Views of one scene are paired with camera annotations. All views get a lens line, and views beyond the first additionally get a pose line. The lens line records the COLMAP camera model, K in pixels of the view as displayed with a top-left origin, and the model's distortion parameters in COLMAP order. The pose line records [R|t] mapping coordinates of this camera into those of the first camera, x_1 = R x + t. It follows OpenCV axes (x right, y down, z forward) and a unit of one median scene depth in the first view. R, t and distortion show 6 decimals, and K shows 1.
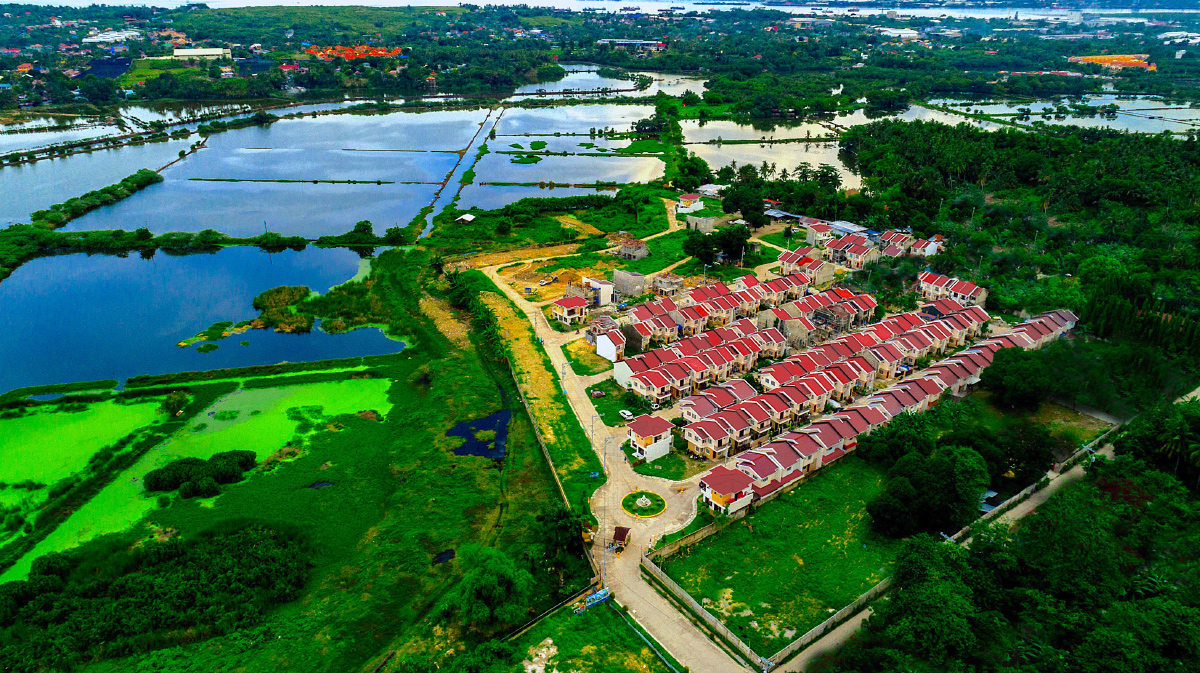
lens RADIAL K [[830.0, 0, 600.0], [0, 830.0, 336.5], [0, 0, 1]] dist [-0.002362, -0.003622]
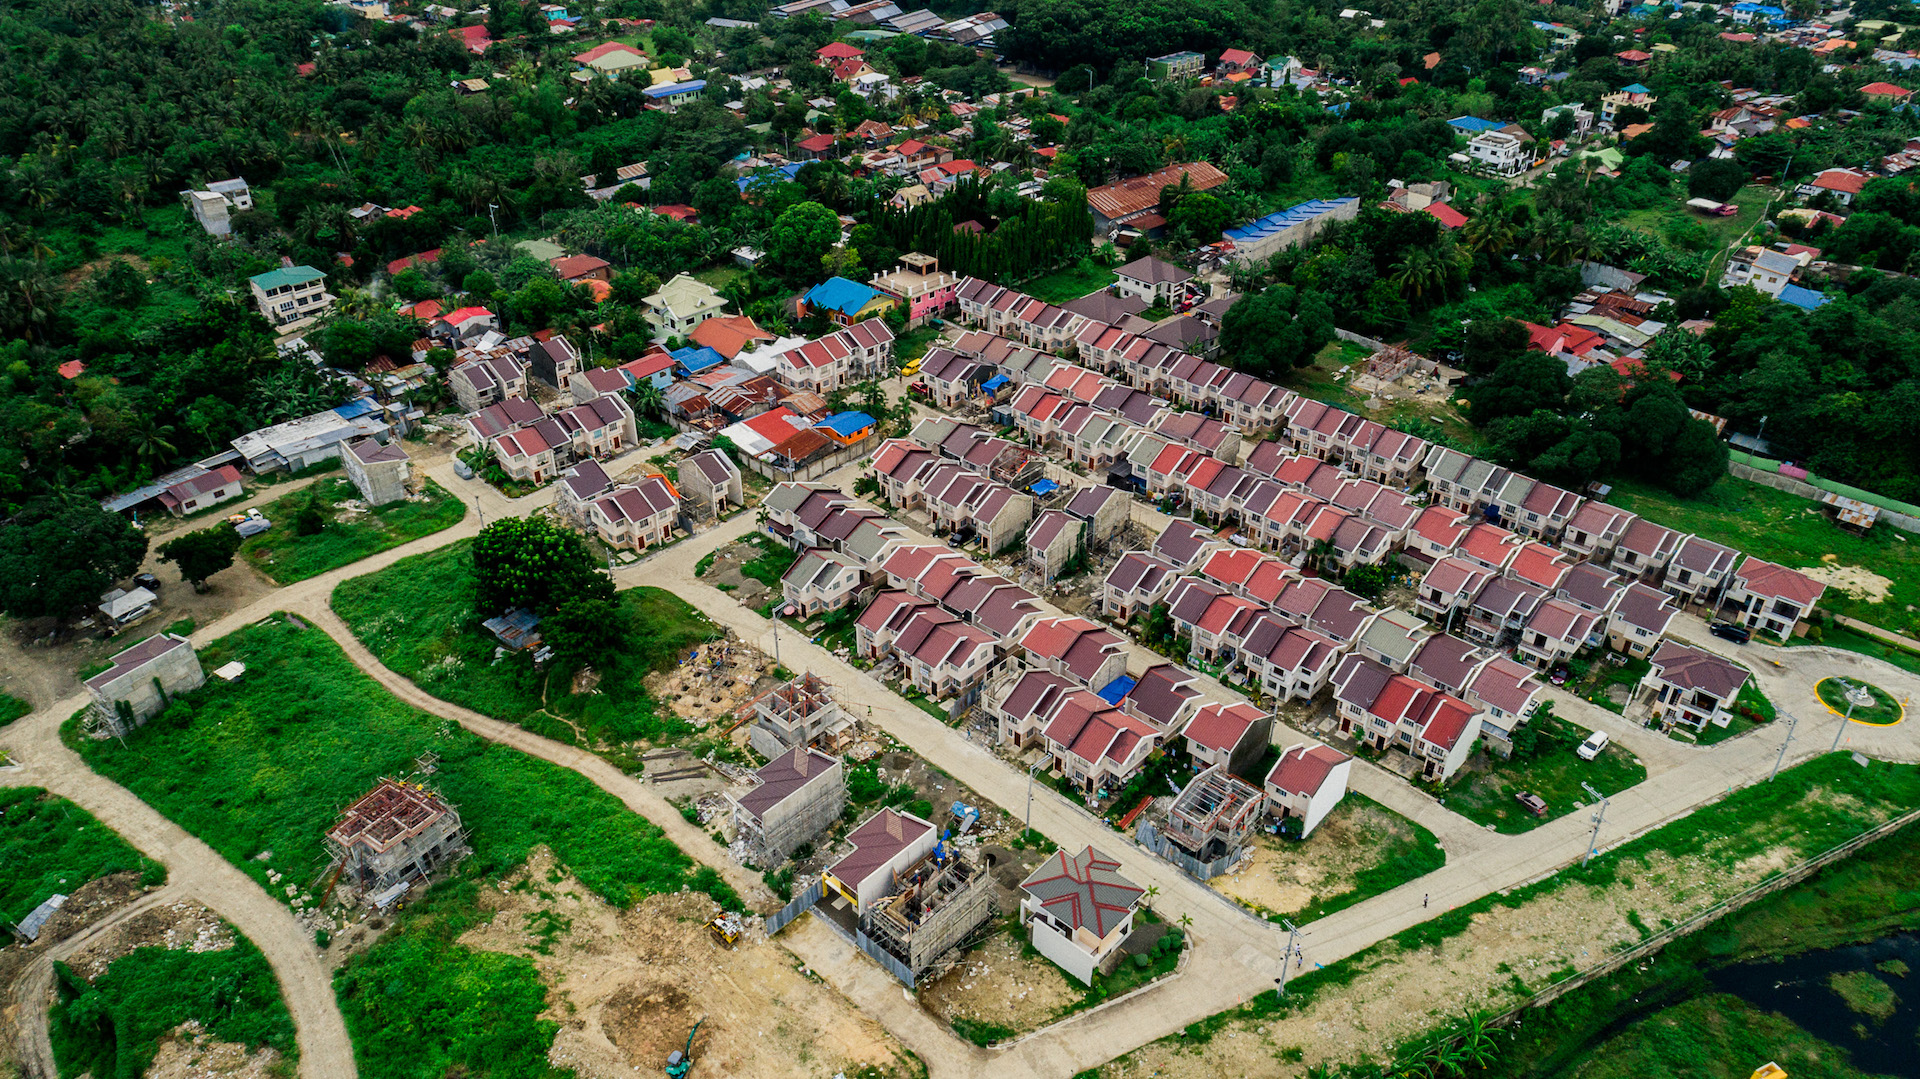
lens RADIAL K [[1328.0, 0, 960.0], [0, 1328.0, 539.5], [0, 0, 1]] dist [-0.002362, -0.003622]
pose [[-0.189554, -0.511608, 0.838049, -0.430820], [0.381986, 0.747859, 0.542949, -0.490635], [-0.904520, 0.423041, 0.053667, 1.167318]]
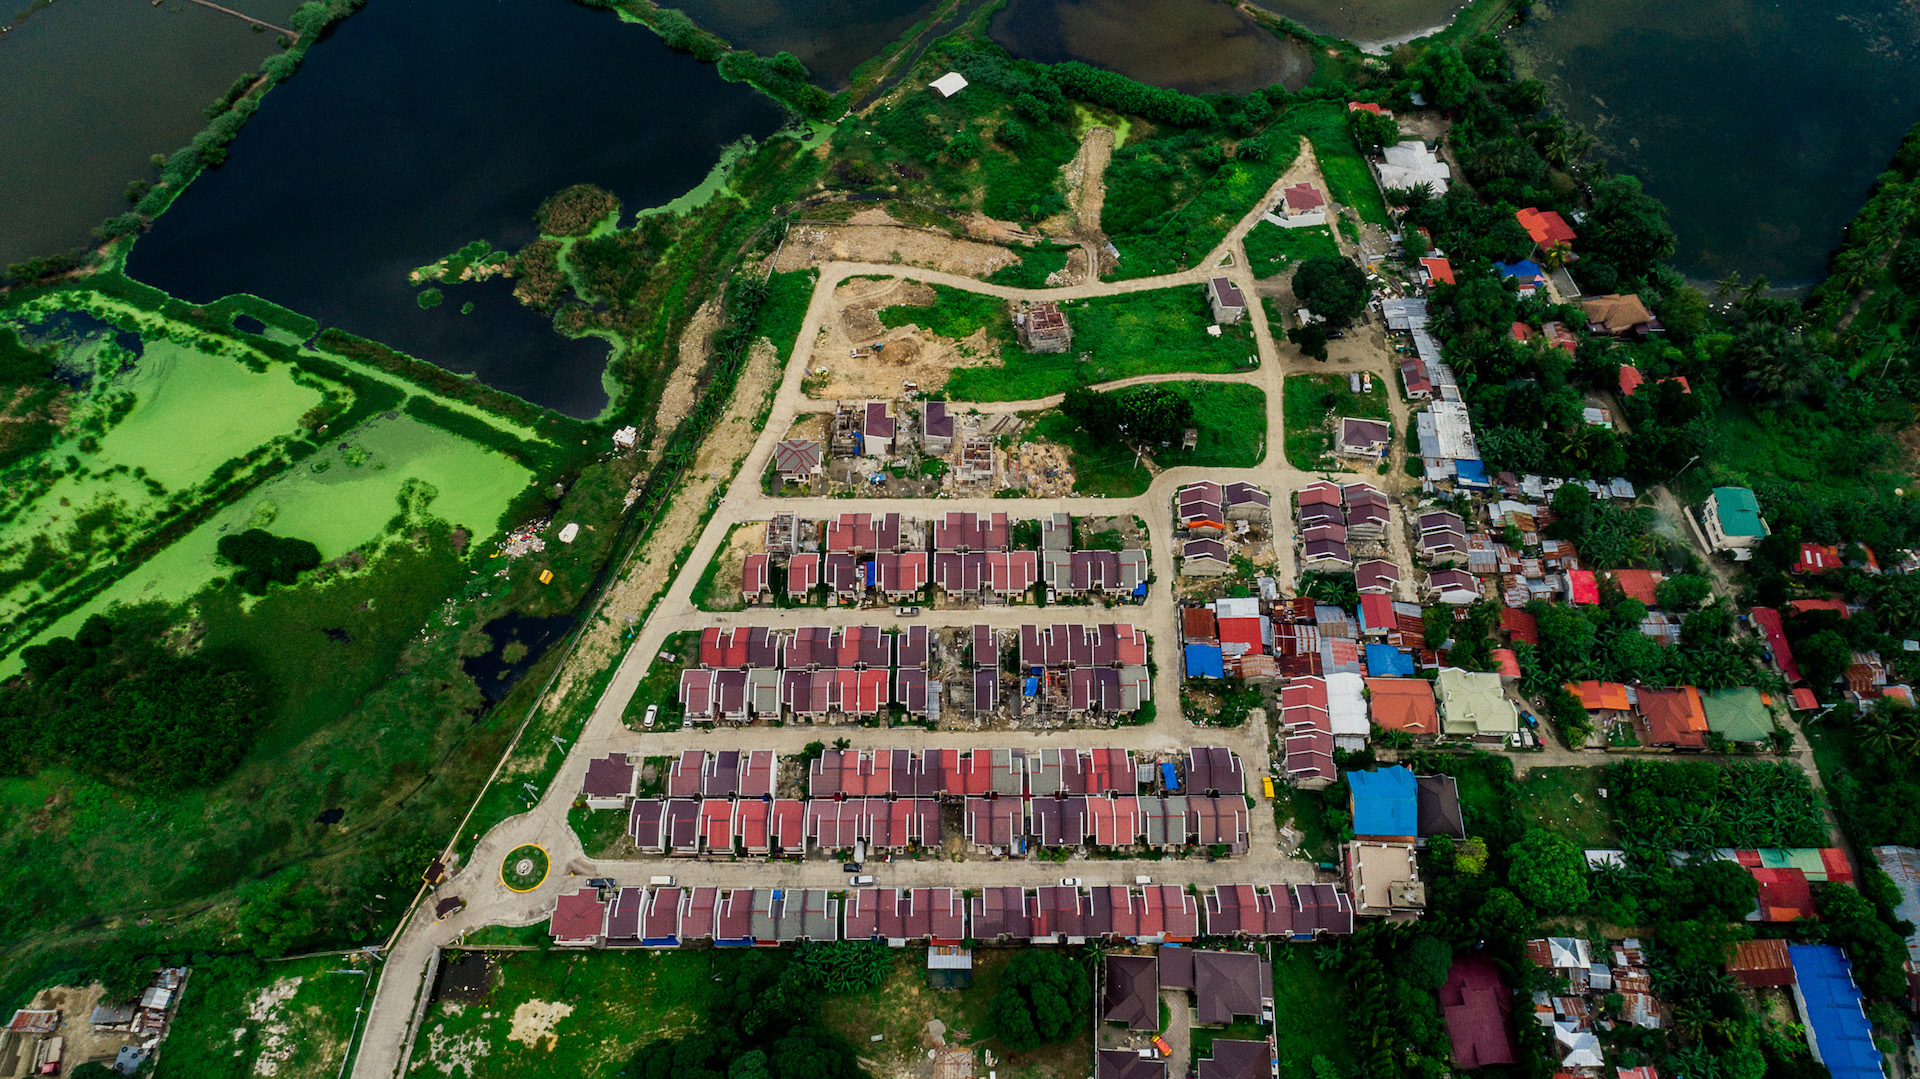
lens RADIAL K [[1328.0, 0, 960.0], [0, 1328.0, 539.5], [0, 0, 1]] dist [-0.002362, -0.003622]
pose [[0.795772, 0.509153, -0.327886, 0.581334], [-0.224747, 0.751055, 0.620810, -0.866908], [0.562348, -0.420332, 0.712100, 0.302083]]
